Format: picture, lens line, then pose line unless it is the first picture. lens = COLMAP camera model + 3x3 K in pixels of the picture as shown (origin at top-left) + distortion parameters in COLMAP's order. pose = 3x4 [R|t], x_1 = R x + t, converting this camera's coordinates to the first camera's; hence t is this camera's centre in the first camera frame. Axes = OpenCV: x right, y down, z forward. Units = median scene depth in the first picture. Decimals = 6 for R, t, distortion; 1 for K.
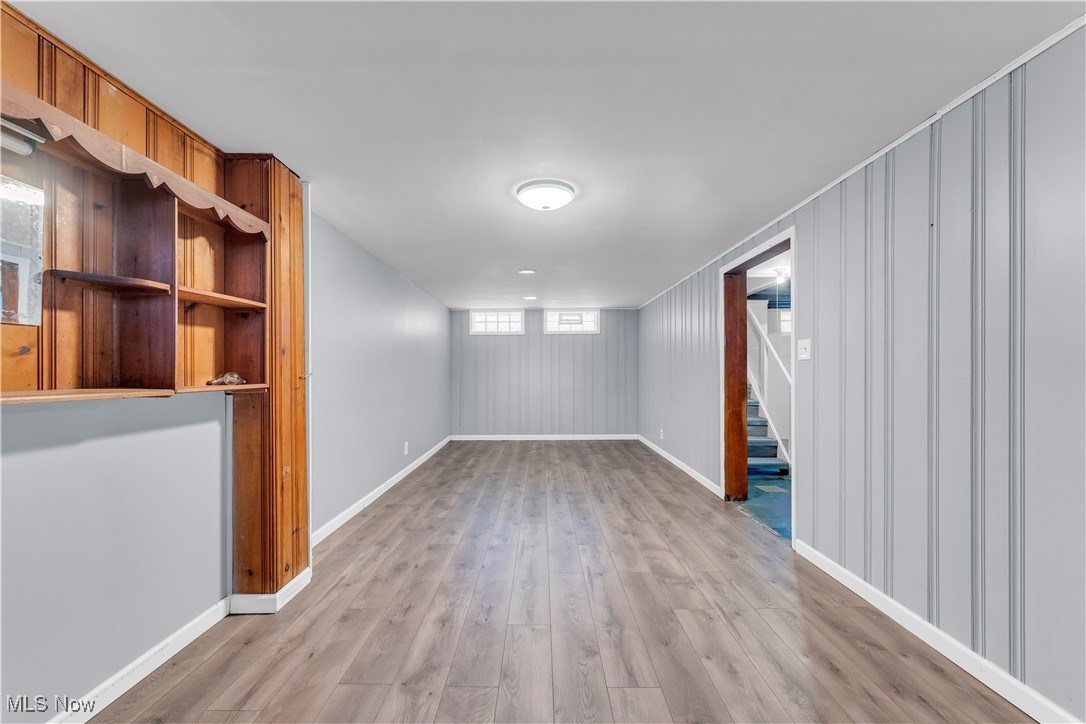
lens RADIAL K [[441.1, 0, 543.5], [0, 441.1, 366.2], [0, 0, 1]] dist [0.000171, 0.000039]
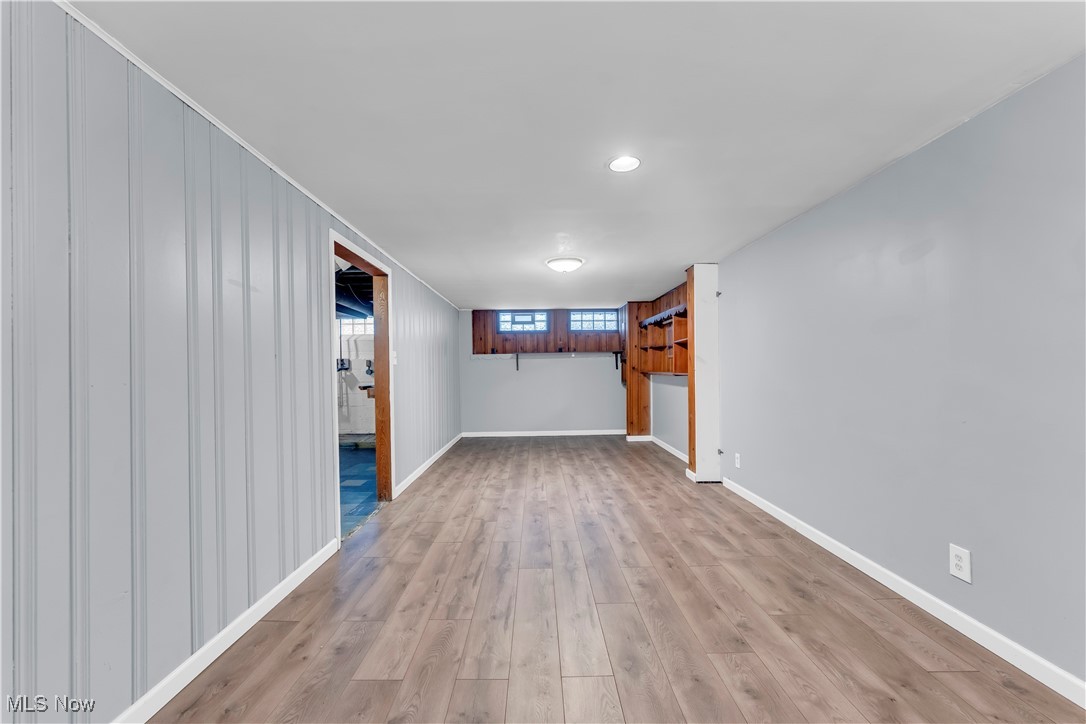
lens RADIAL K [[441.1, 0, 545.2], [0, 441.1, 372.2], [0, 0, 1]] dist [0.000171, 0.000039]
pose [[-0.999744, 0.016038, -0.015948, 0.086186], [0.016193, 0.999822, -0.009642, 0.026214], [0.015791, -0.009898, -0.999826, 2.063198]]
